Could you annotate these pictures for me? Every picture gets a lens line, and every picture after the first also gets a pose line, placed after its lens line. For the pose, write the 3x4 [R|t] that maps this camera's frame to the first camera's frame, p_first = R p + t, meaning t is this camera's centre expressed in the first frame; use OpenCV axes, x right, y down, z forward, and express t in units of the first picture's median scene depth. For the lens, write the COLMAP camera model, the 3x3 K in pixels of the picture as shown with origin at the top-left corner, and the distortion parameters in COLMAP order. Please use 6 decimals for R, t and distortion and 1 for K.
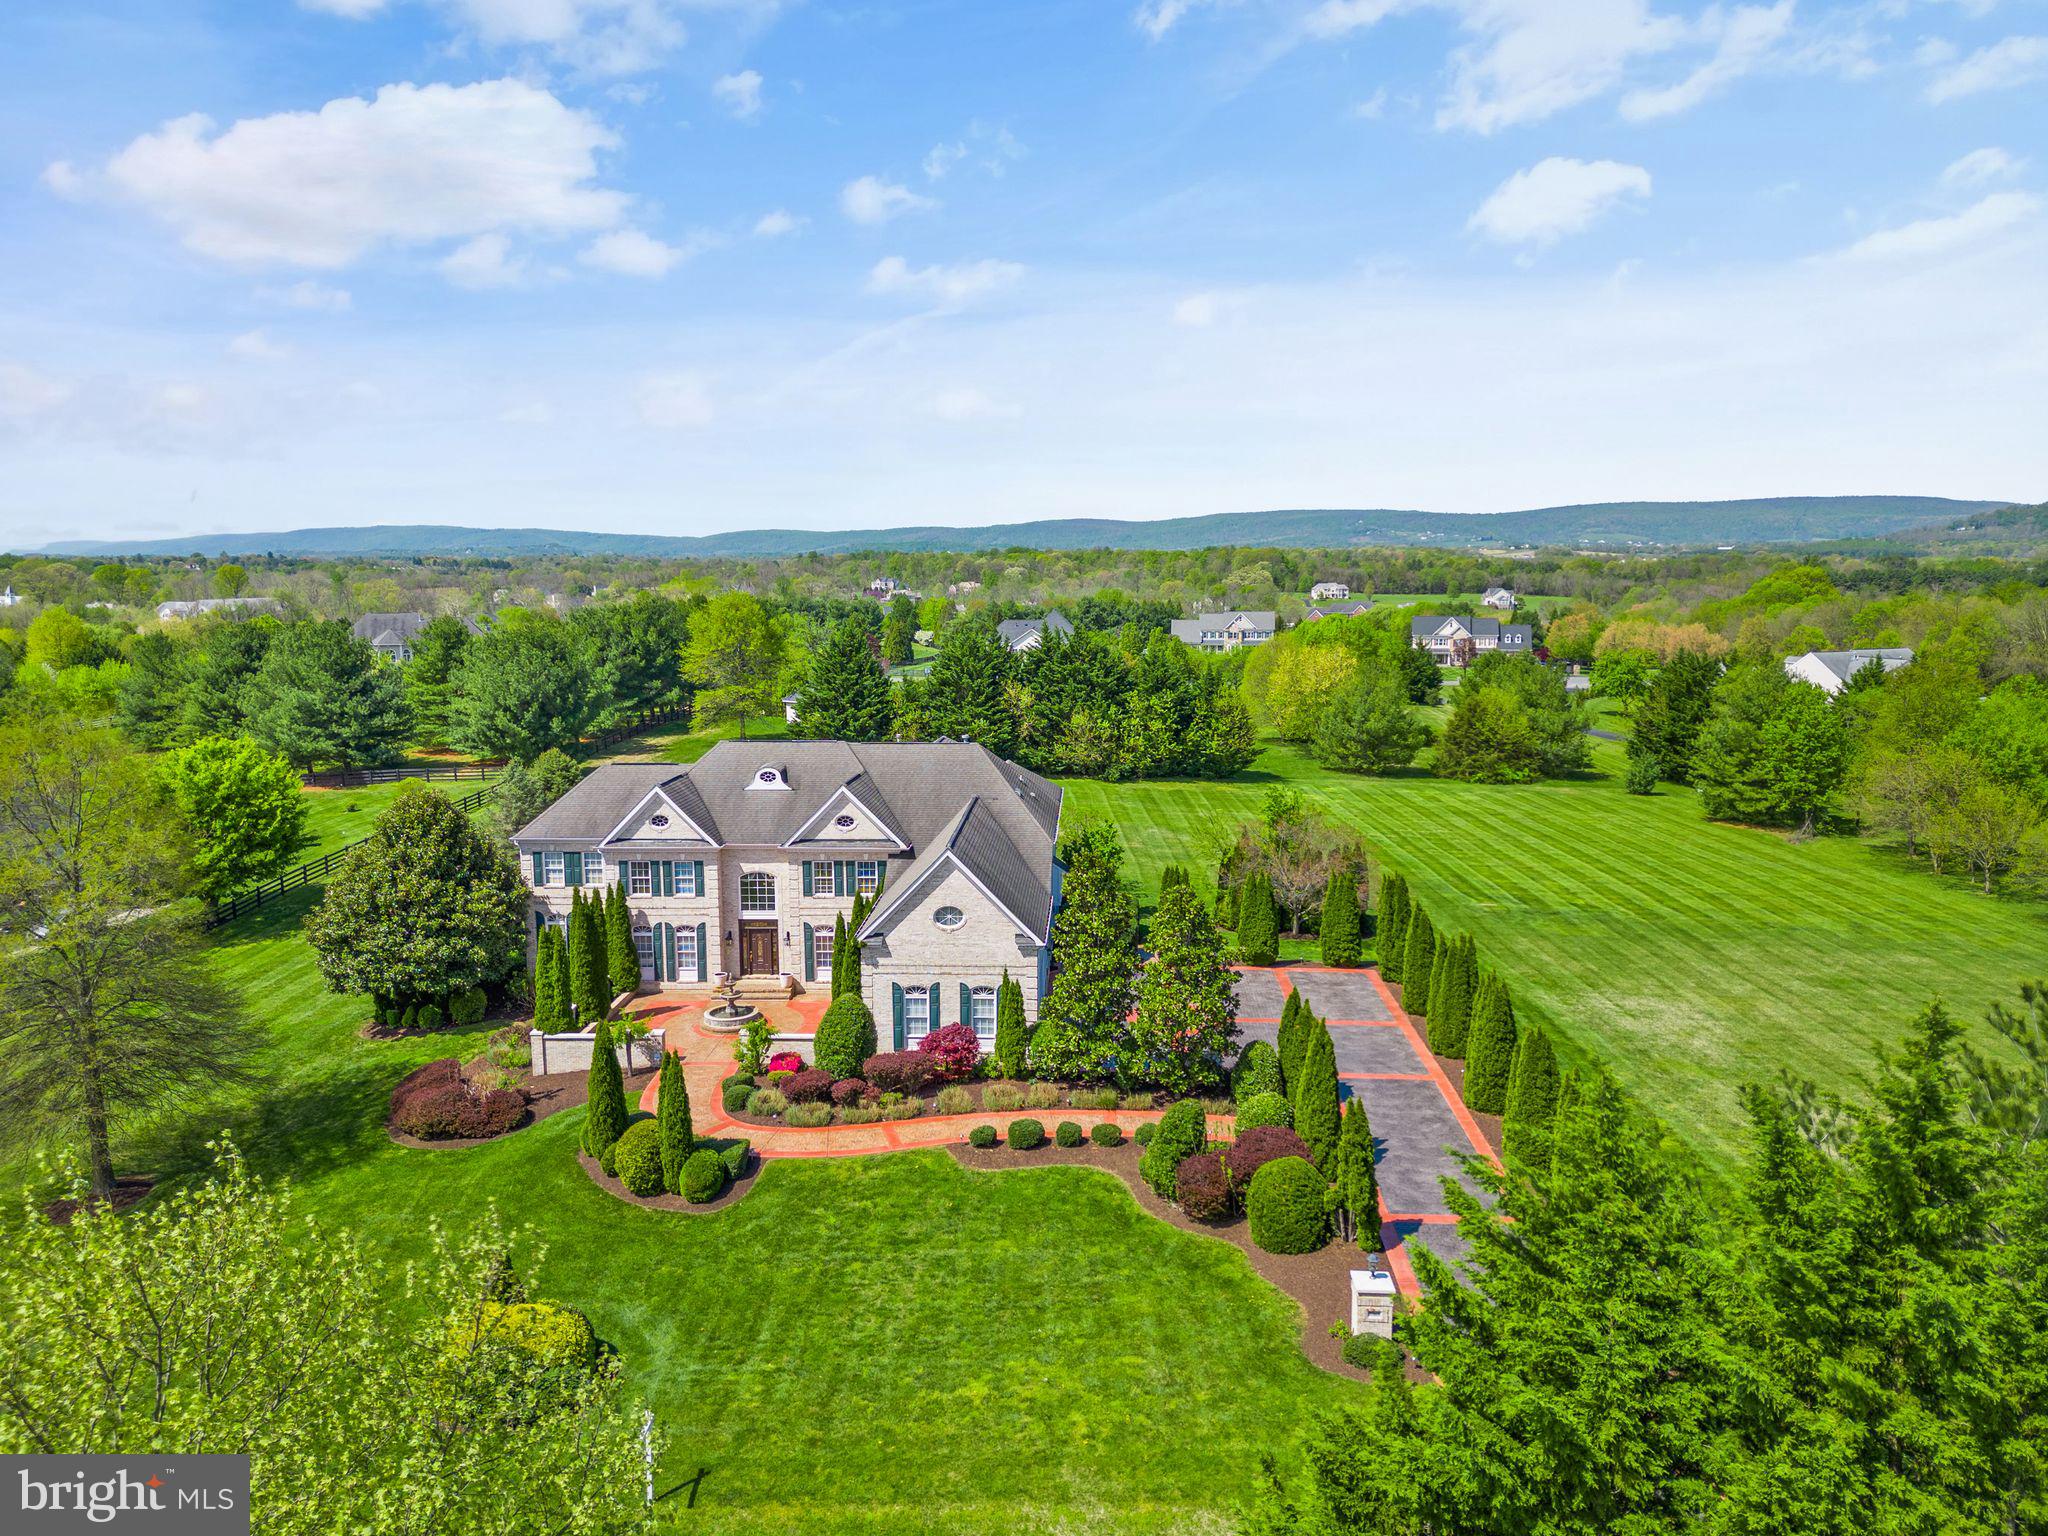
lens RADIAL K [[1431.0, 0, 1024.0], [0, 1431.0, 768.0], [0, 0, 1]] dist [0.084983, -0.104789]
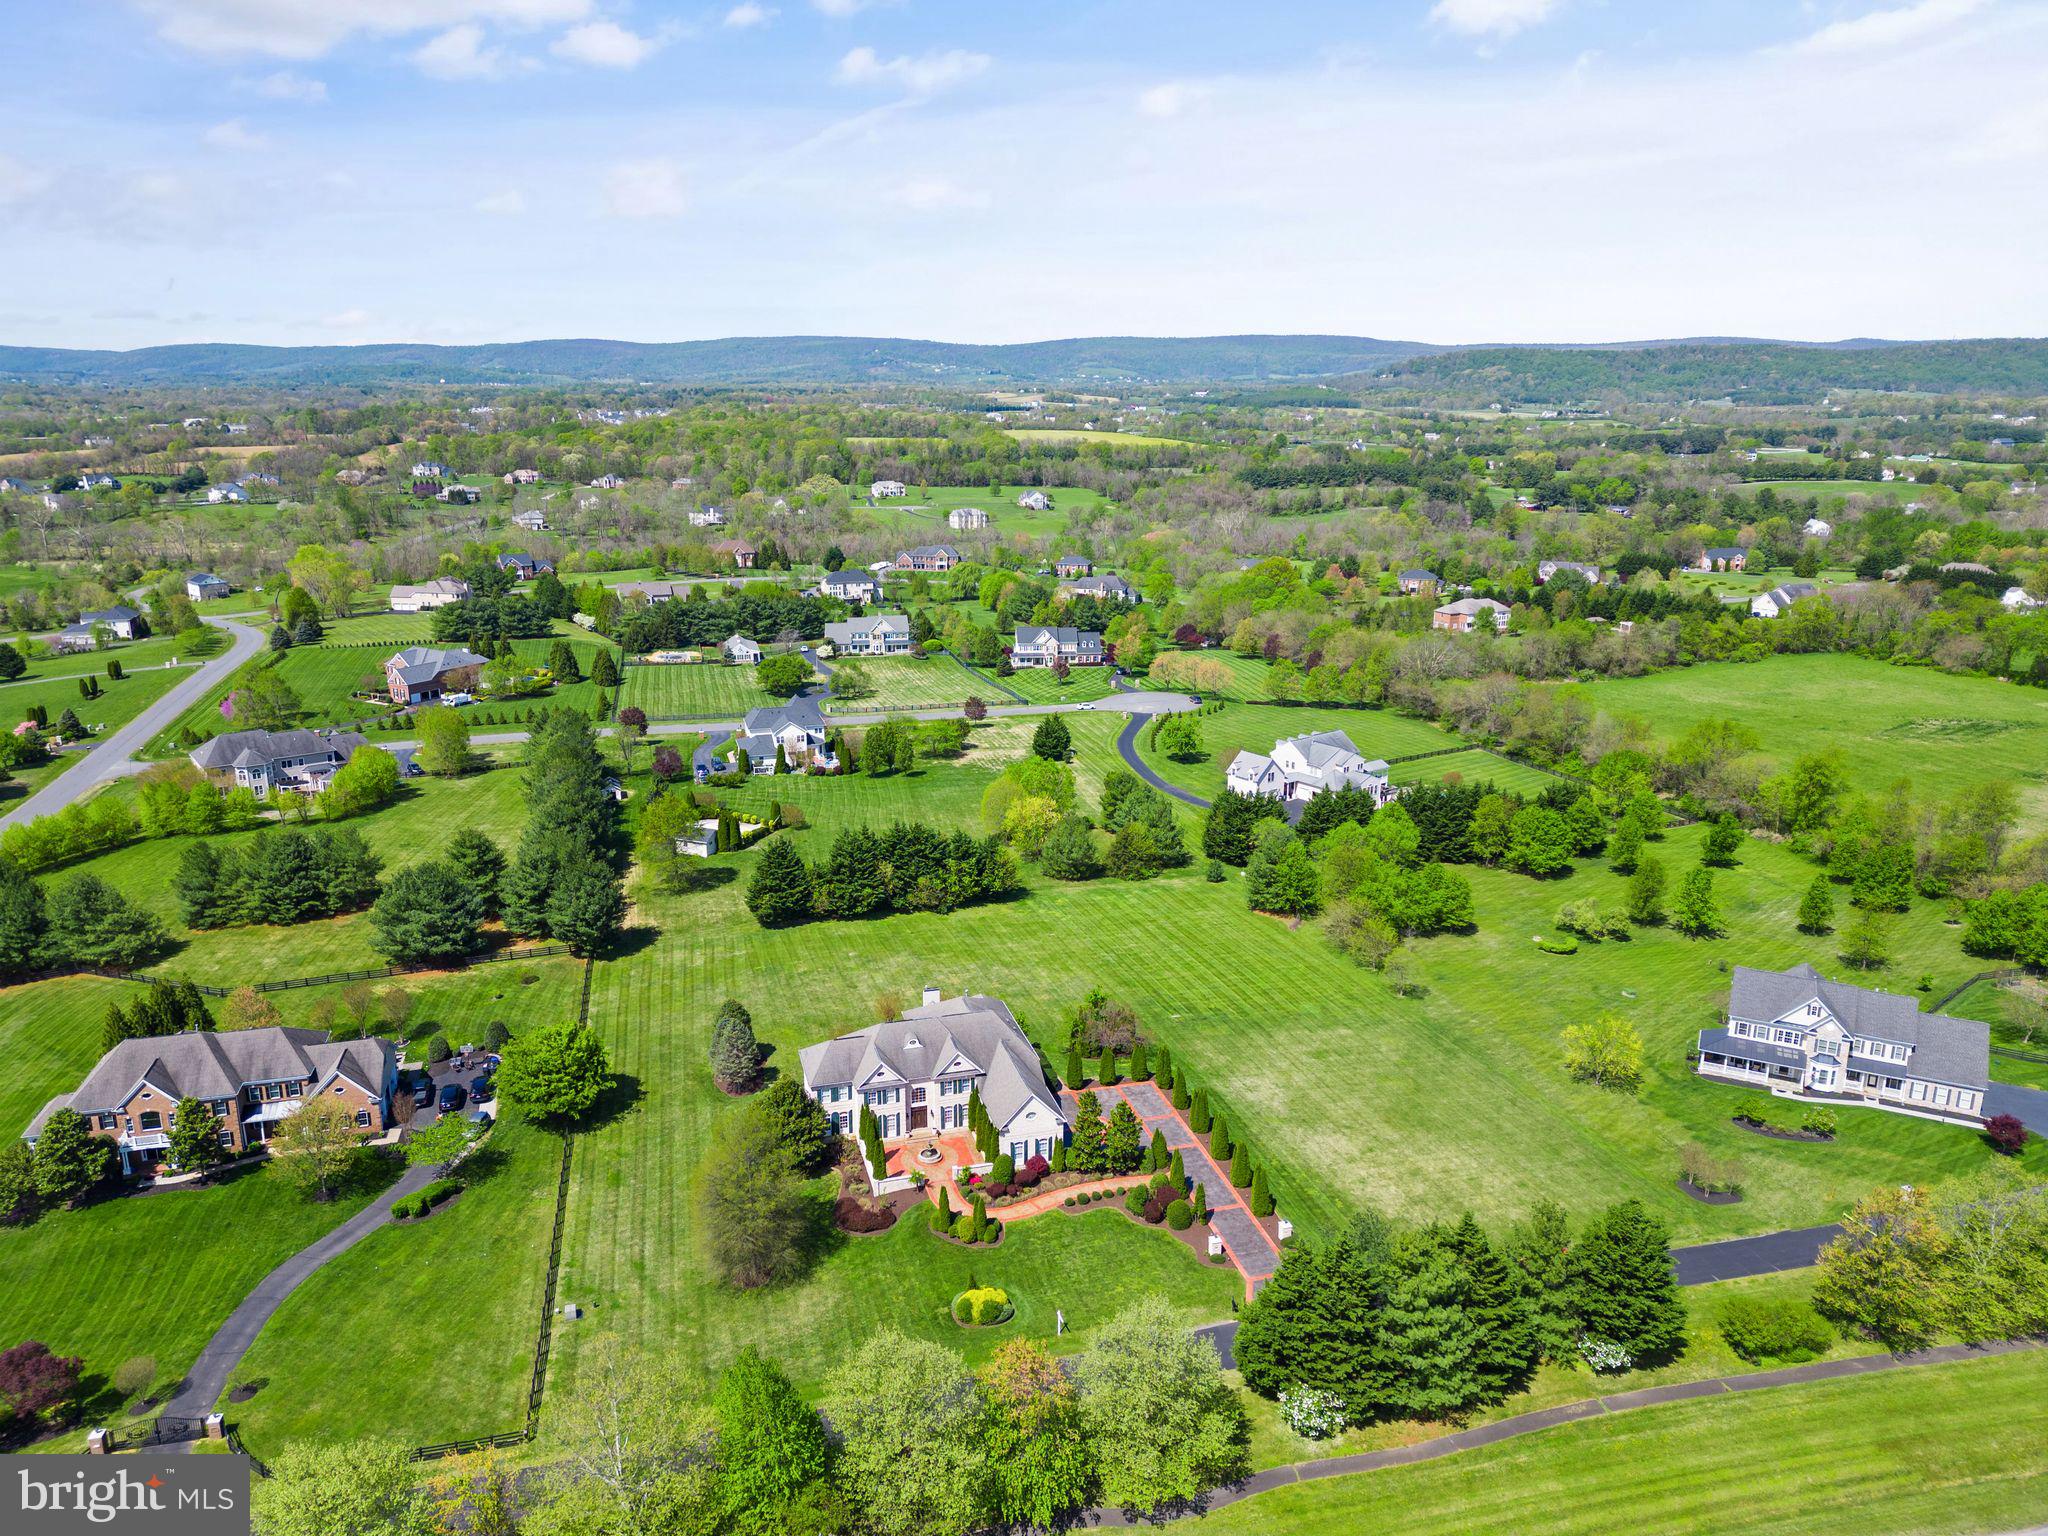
lens RADIAL K [[1428.1, 0, 1014.2], [0, 1428.1, 730.5], [0, 0, 1]] dist [0.089183, -0.084998]
pose [[0.948556, -0.070892, 0.308569, -0.731696], [0.040539, 0.993782, 0.103696, -0.757596], [-0.314002, -0.085853, 0.945533, -1.248342]]
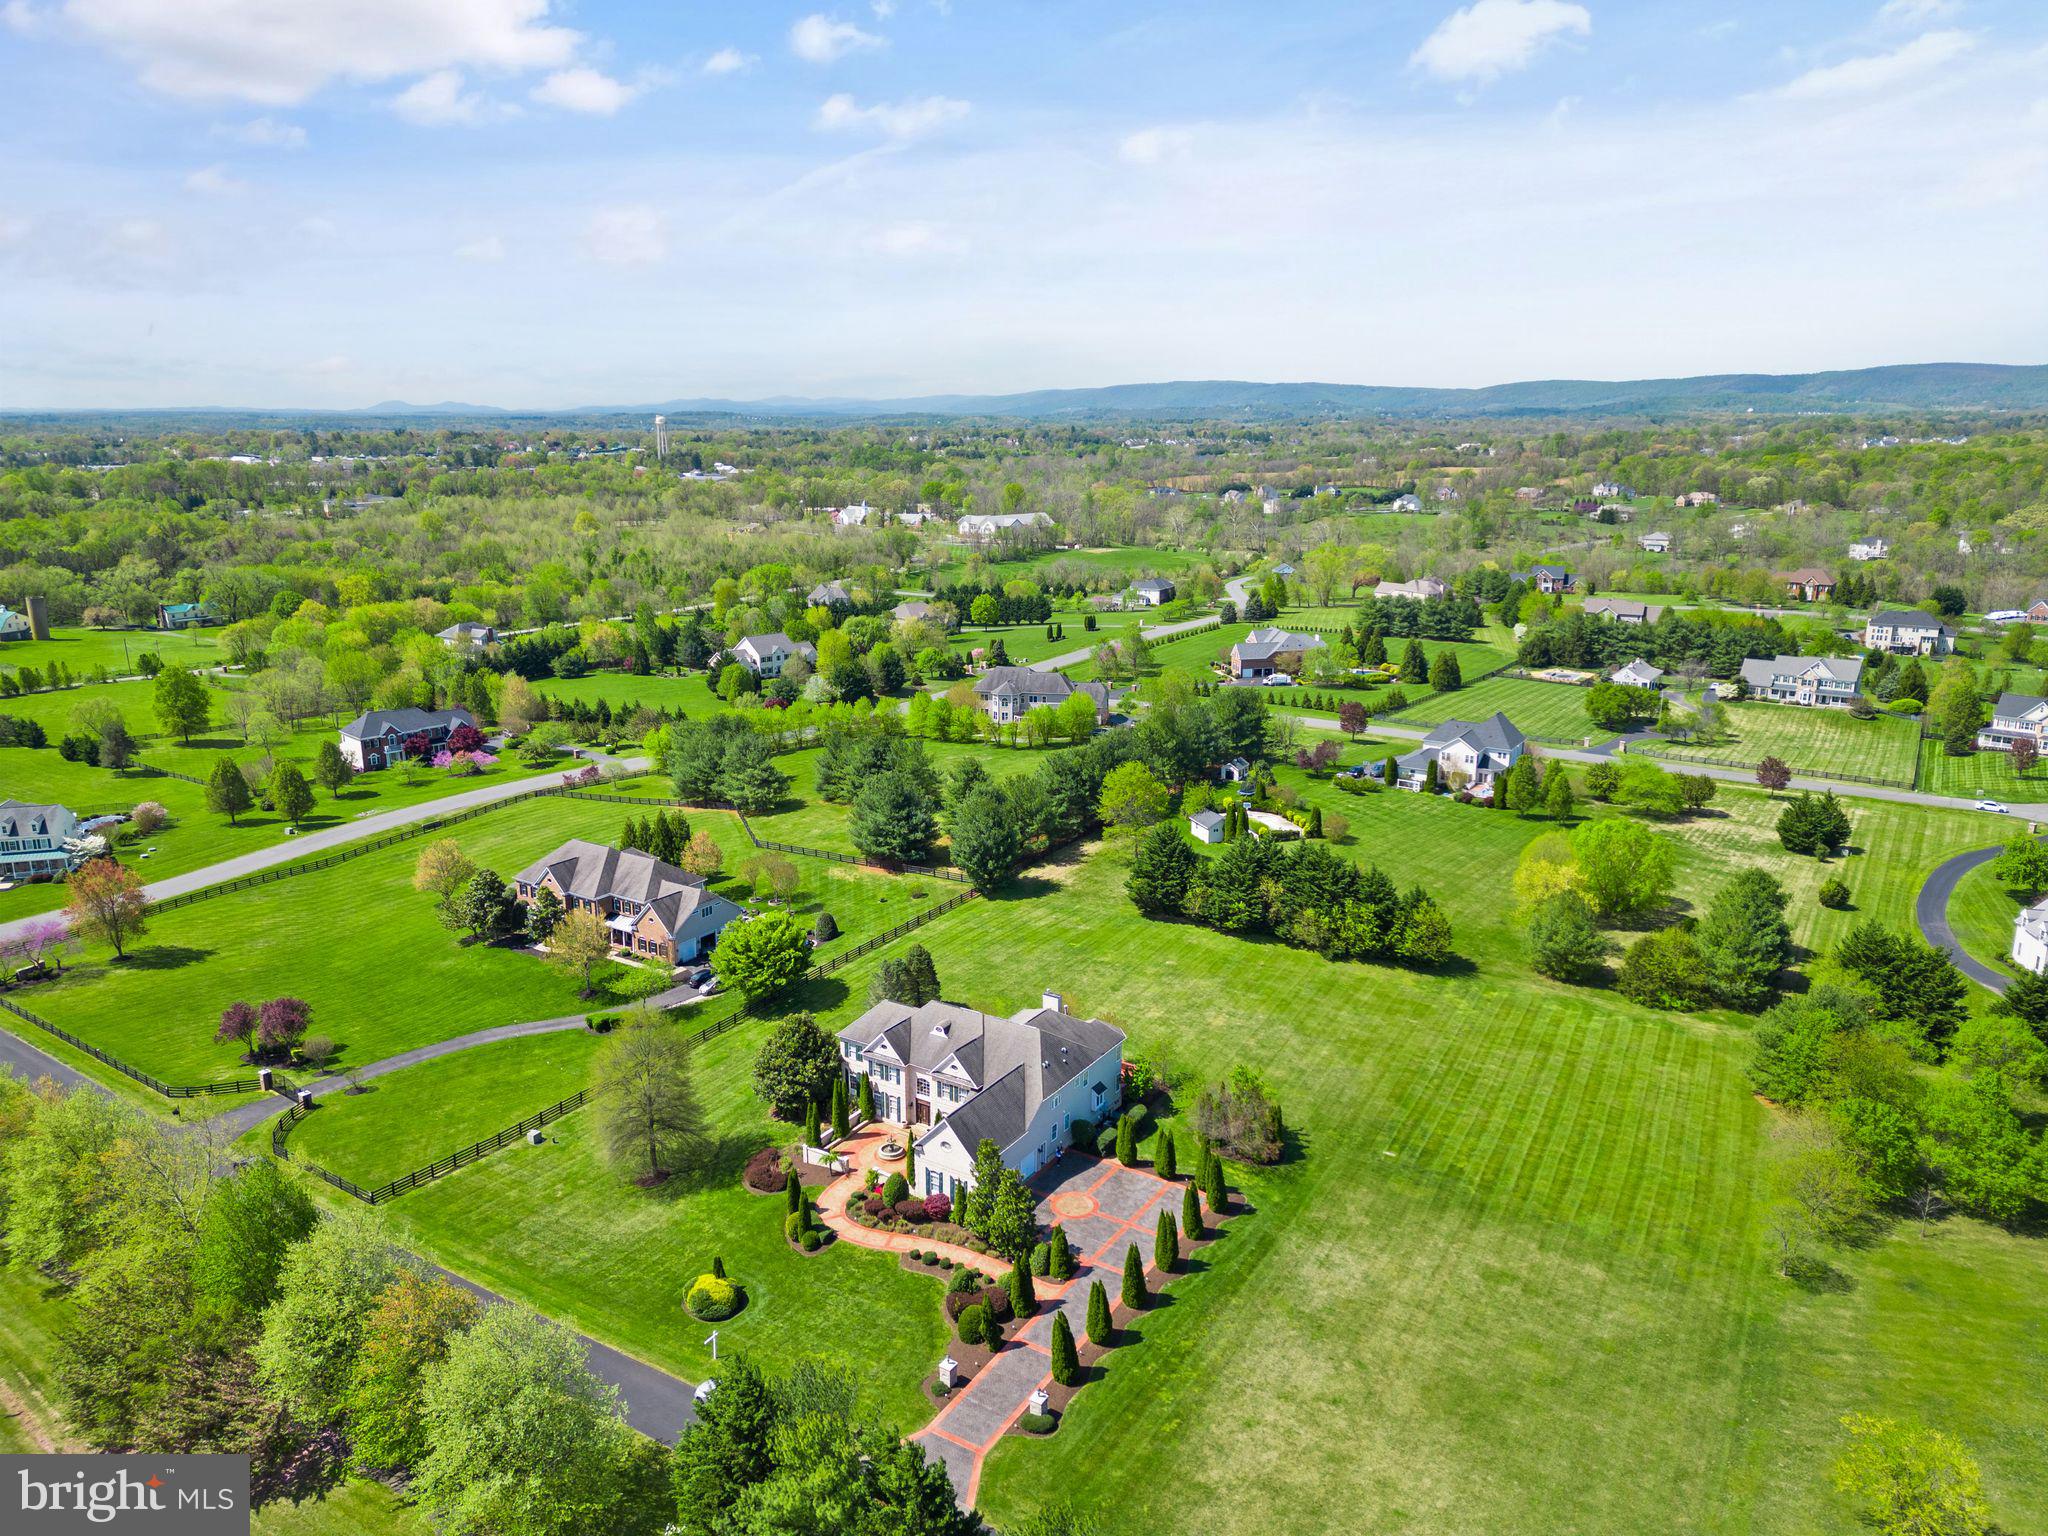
lens RADIAL K [[1426.6, 0, 1018.1], [0, 1426.6, 729.0], [0, 0, 1]] dist [0.067148, -0.061290]
pose [[0.867015, 0.108342, -0.486361, 0.909906], [-0.070882, 0.992966, 0.094834, -0.652072], [0.493214, -0.047748, 0.868596, -0.740274]]
